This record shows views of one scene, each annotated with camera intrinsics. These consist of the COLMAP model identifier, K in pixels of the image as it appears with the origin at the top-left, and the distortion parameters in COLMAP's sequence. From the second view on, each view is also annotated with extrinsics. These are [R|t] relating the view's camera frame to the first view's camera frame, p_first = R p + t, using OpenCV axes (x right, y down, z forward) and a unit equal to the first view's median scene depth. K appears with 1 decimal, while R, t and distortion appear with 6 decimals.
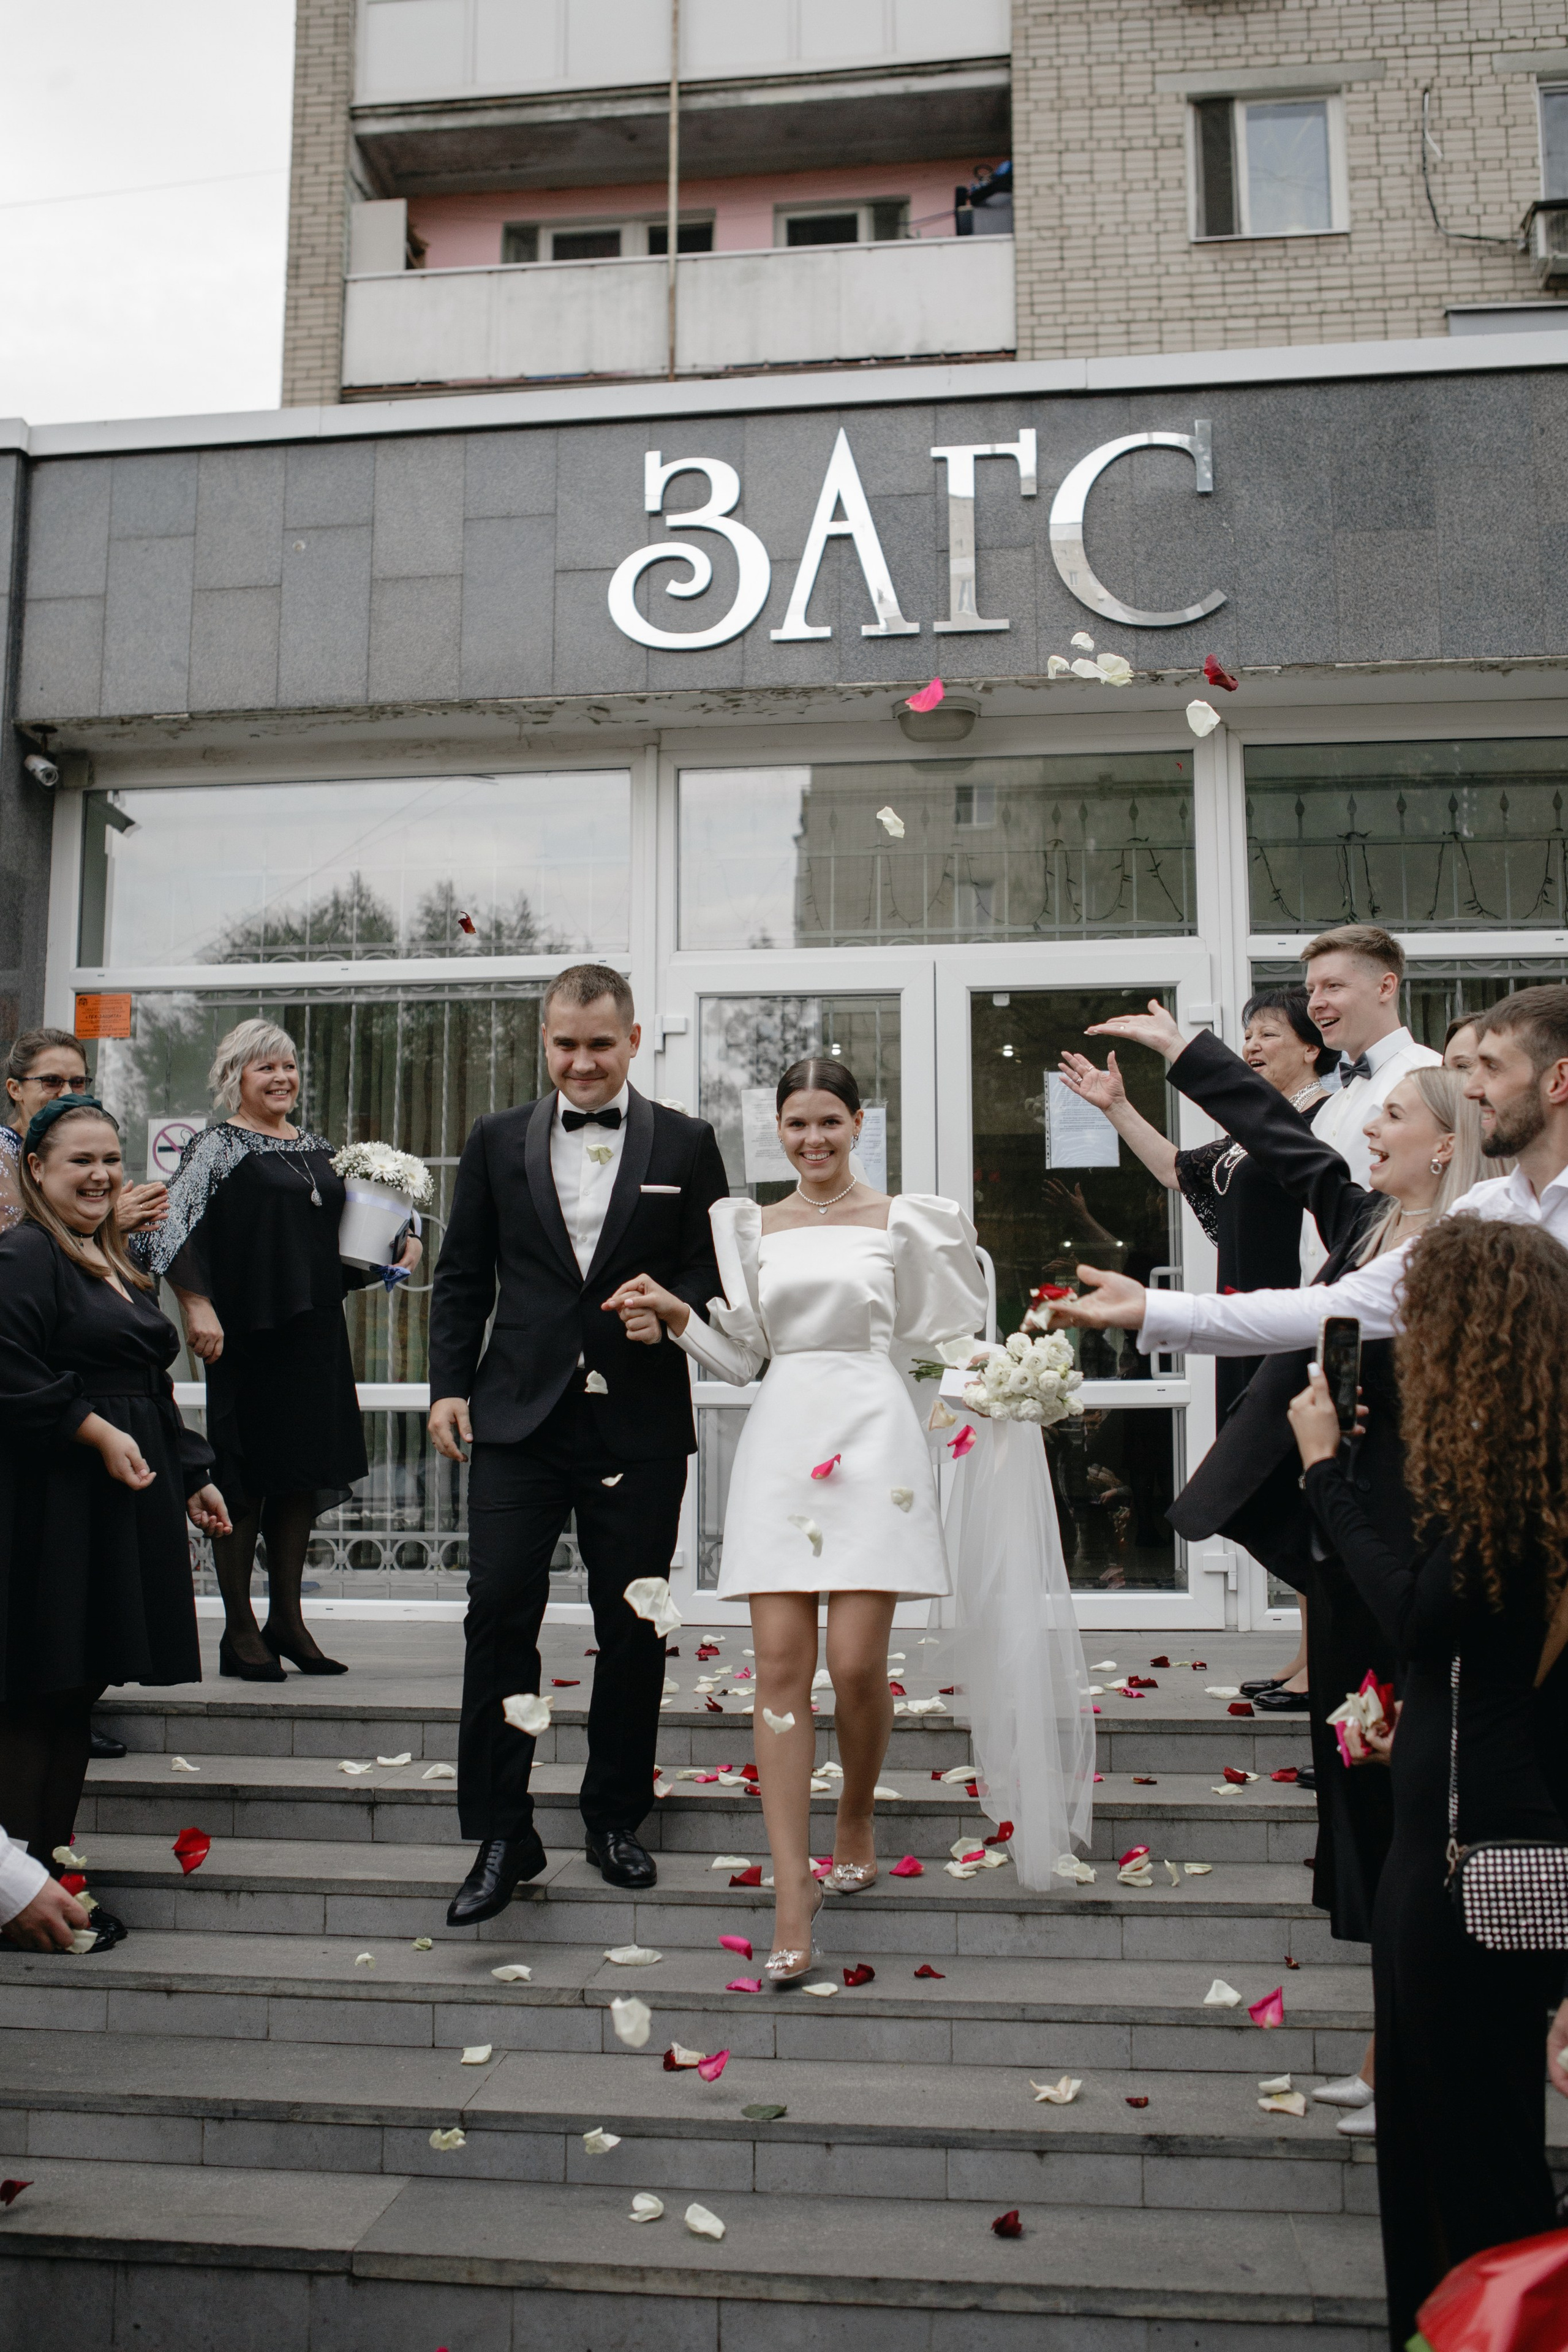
lens RADIAL K [[2168.8, 0, 784.0], [0, 2168.8, 1176.0], [0, 0, 1]] dist [-0.132362, 0.112579]
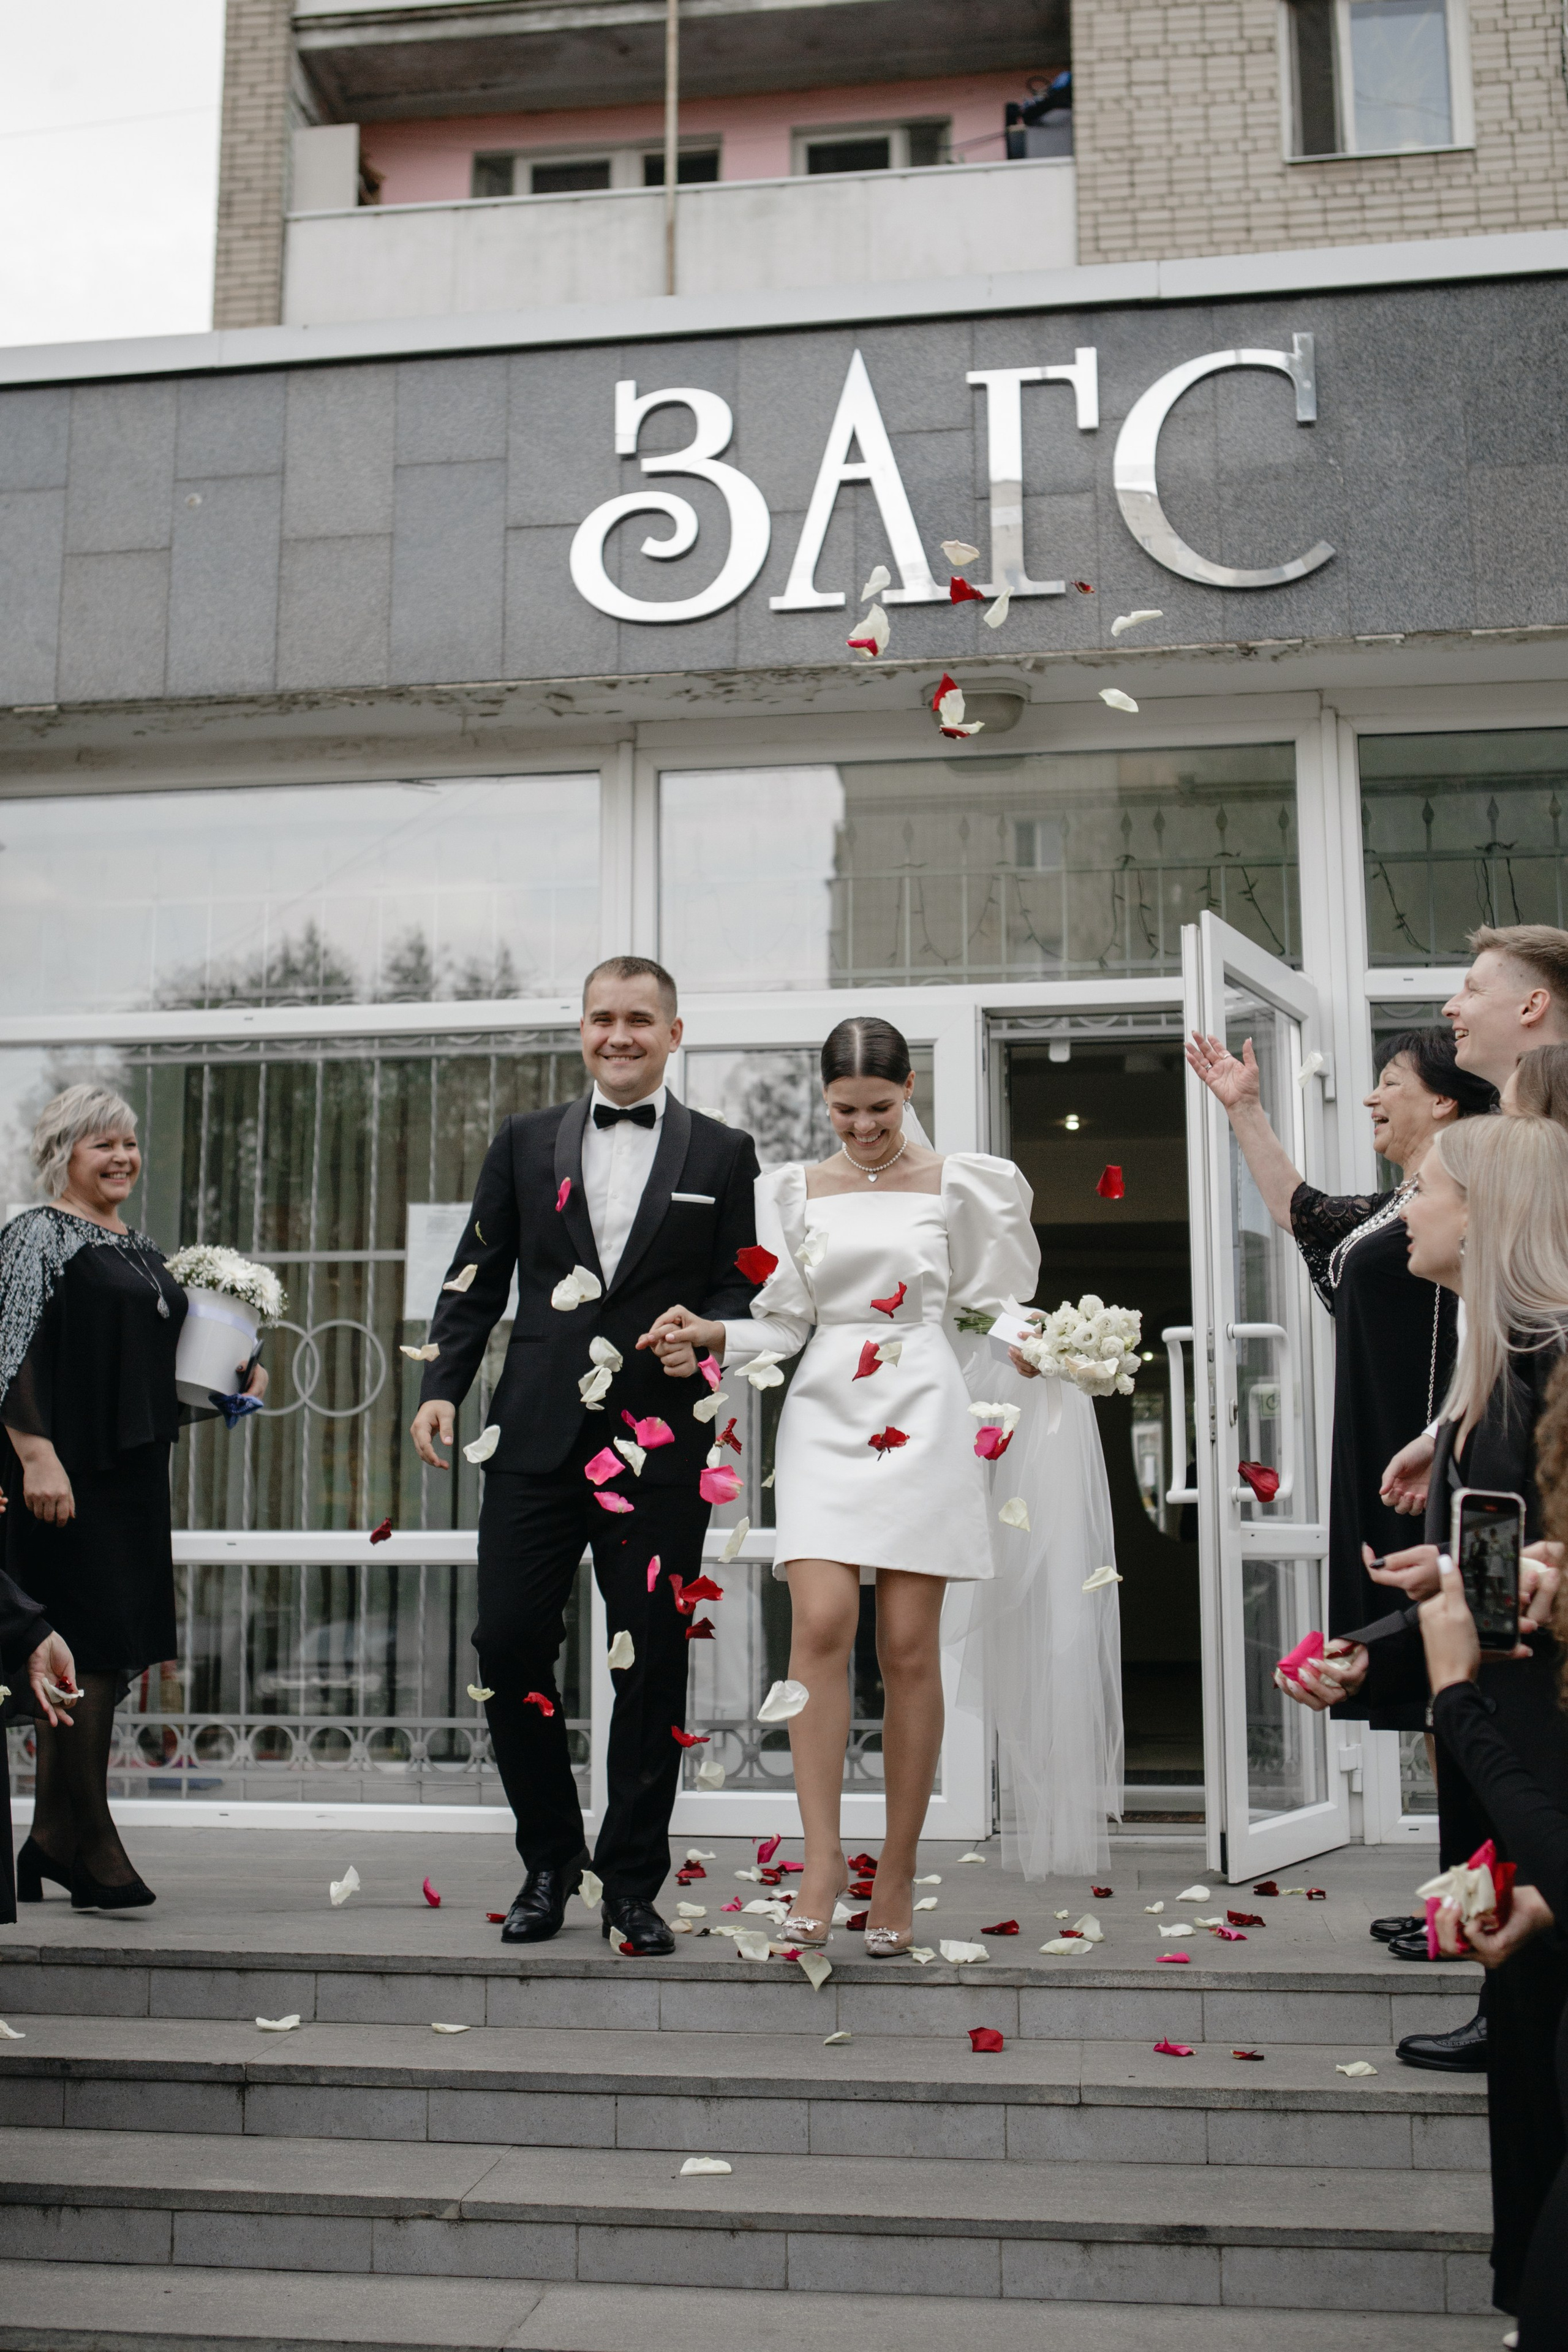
lens RADIAL K [[2491.5, 0, 784.0], [0, 2491.5, 1176.0], [0, 0, 1]] dist [-0.109116, 0.121744]
pose [[0.999861, -0.004244, -0.016138, 0.006829], [0.003569, 0.999127, -0.041619, 0.001501], [0.016300, 0.041556, 0.999003, 0.040207]]
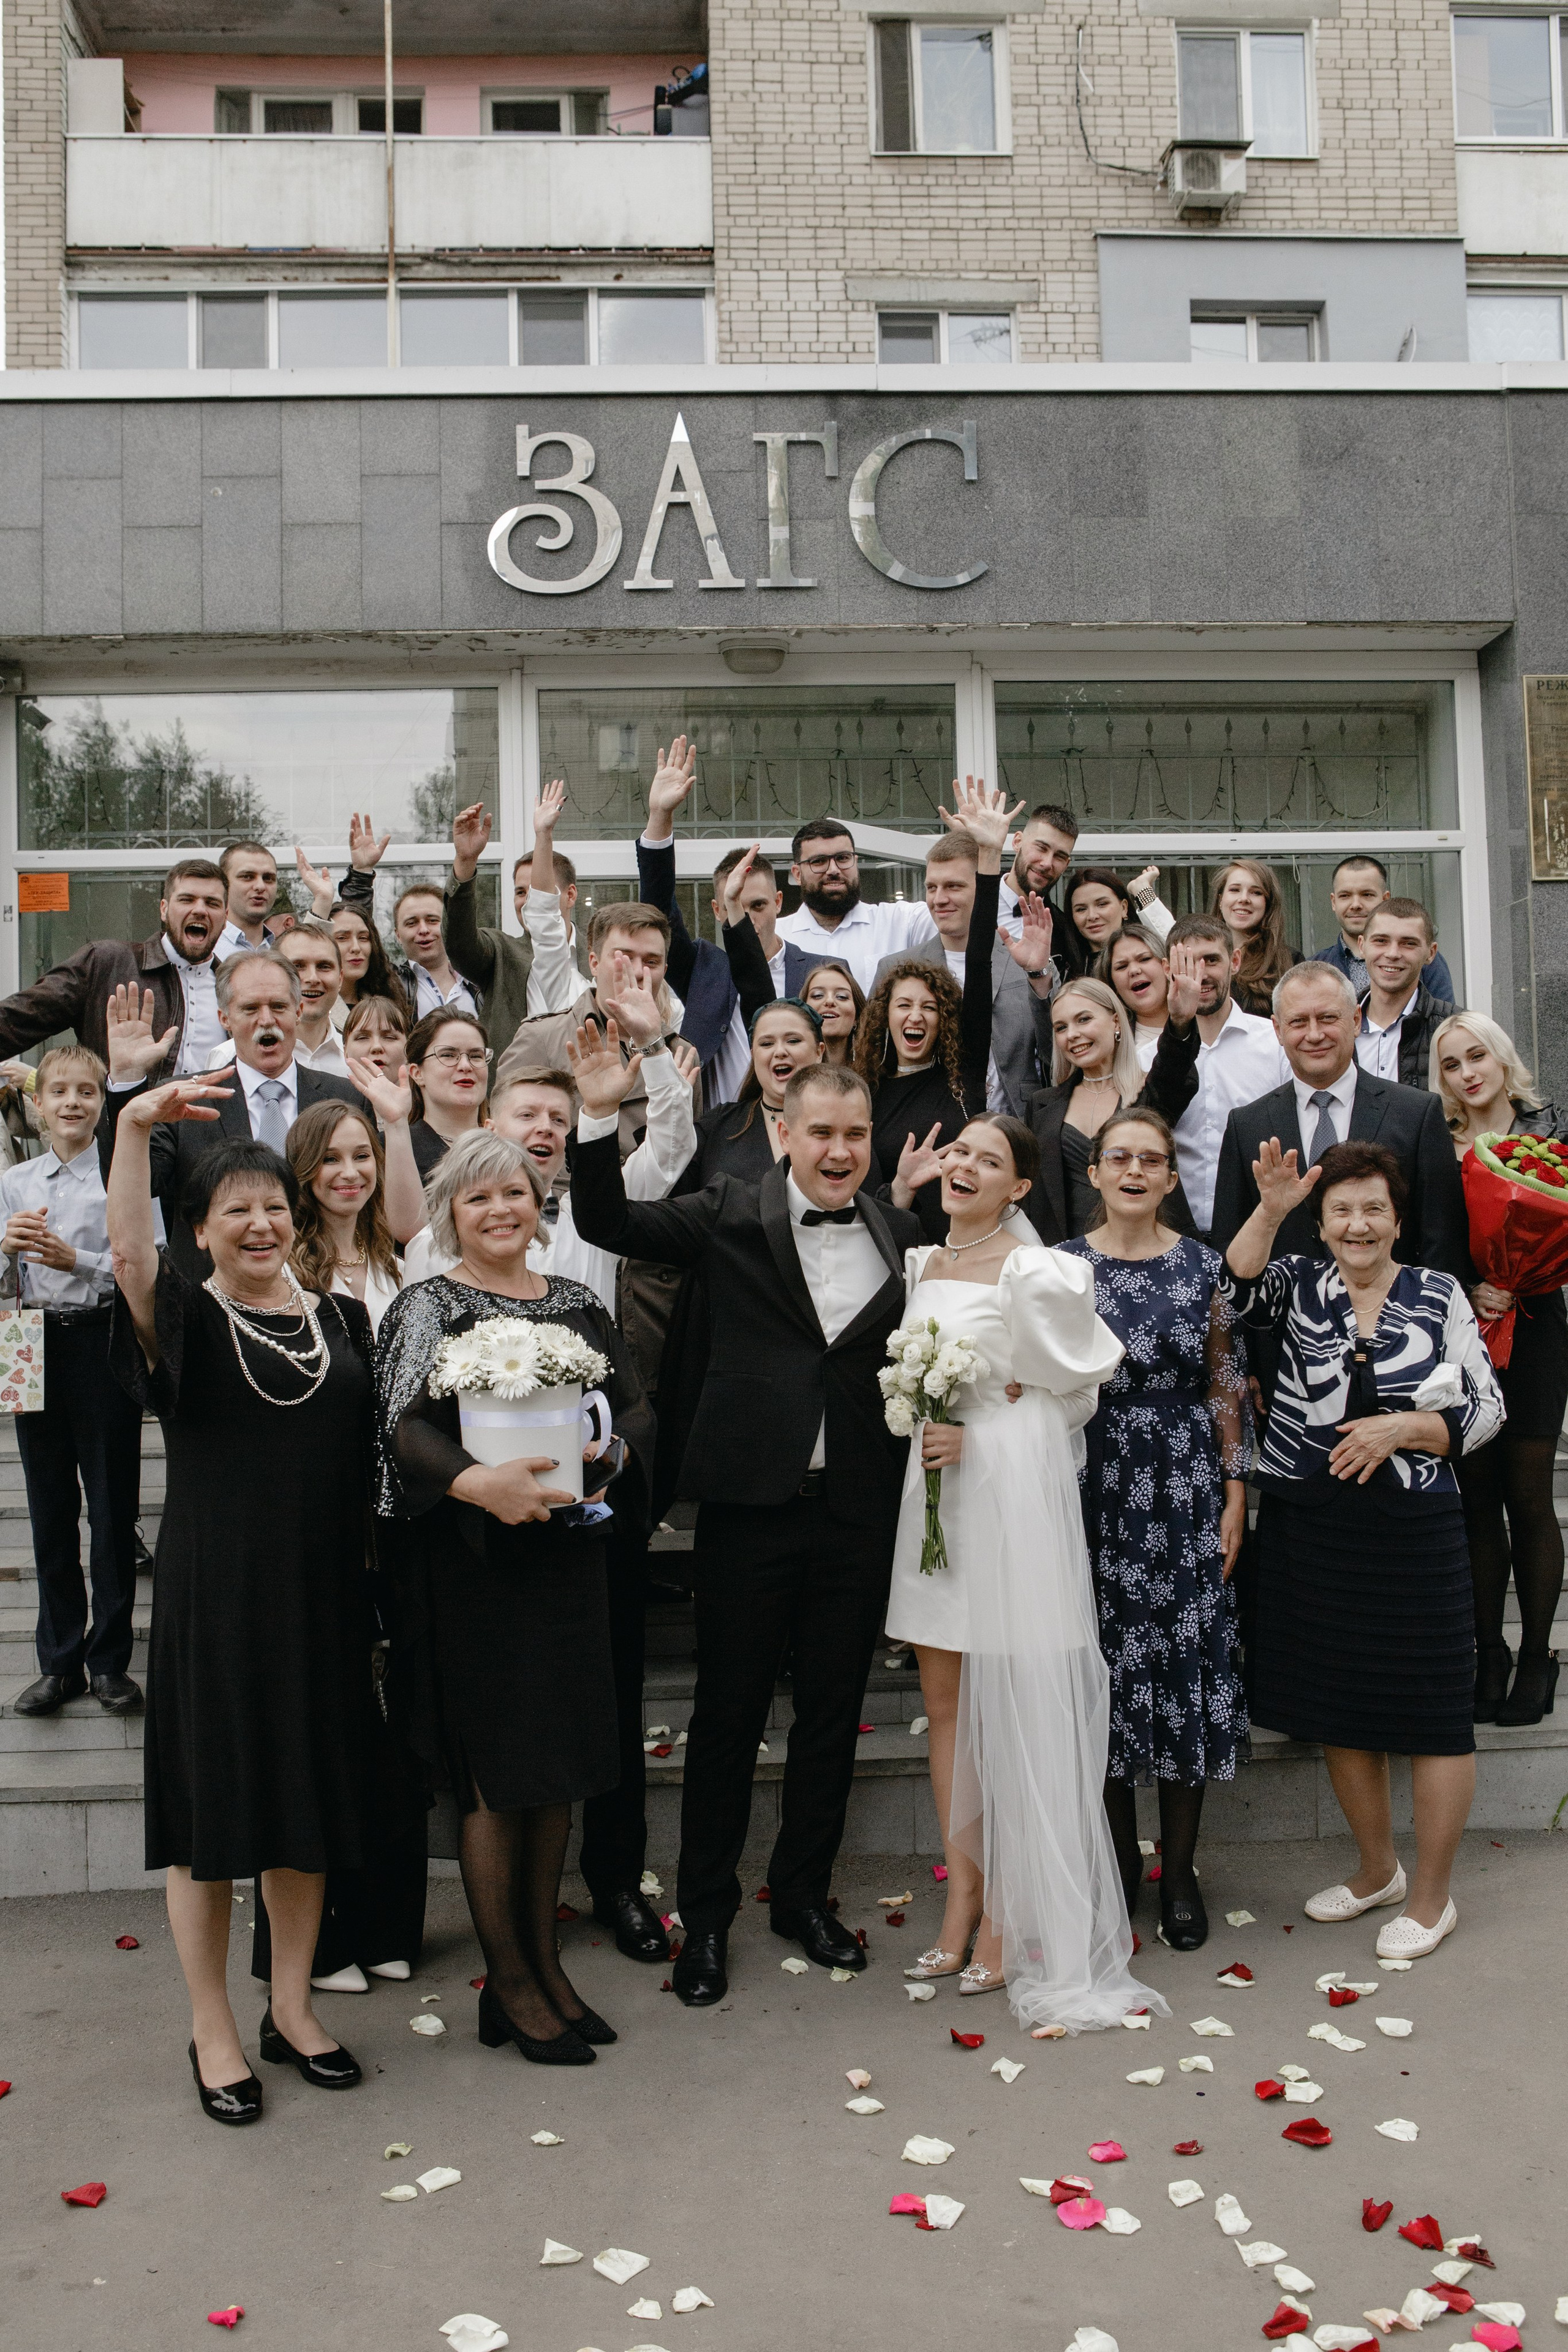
lens RADIAL K [[2243.7, 0, 784.0], [0, 2243.7, 1176.0], [0, 0, 1]] dist [-0.139804, 0.137488]
pose [[0.979305, -0.022427, 0.201143, -0.093551], [0.004687, 0.996088, 0.088242, -0.014510], [-0.202335, -0.085473, 0.975579, -0.146068]]
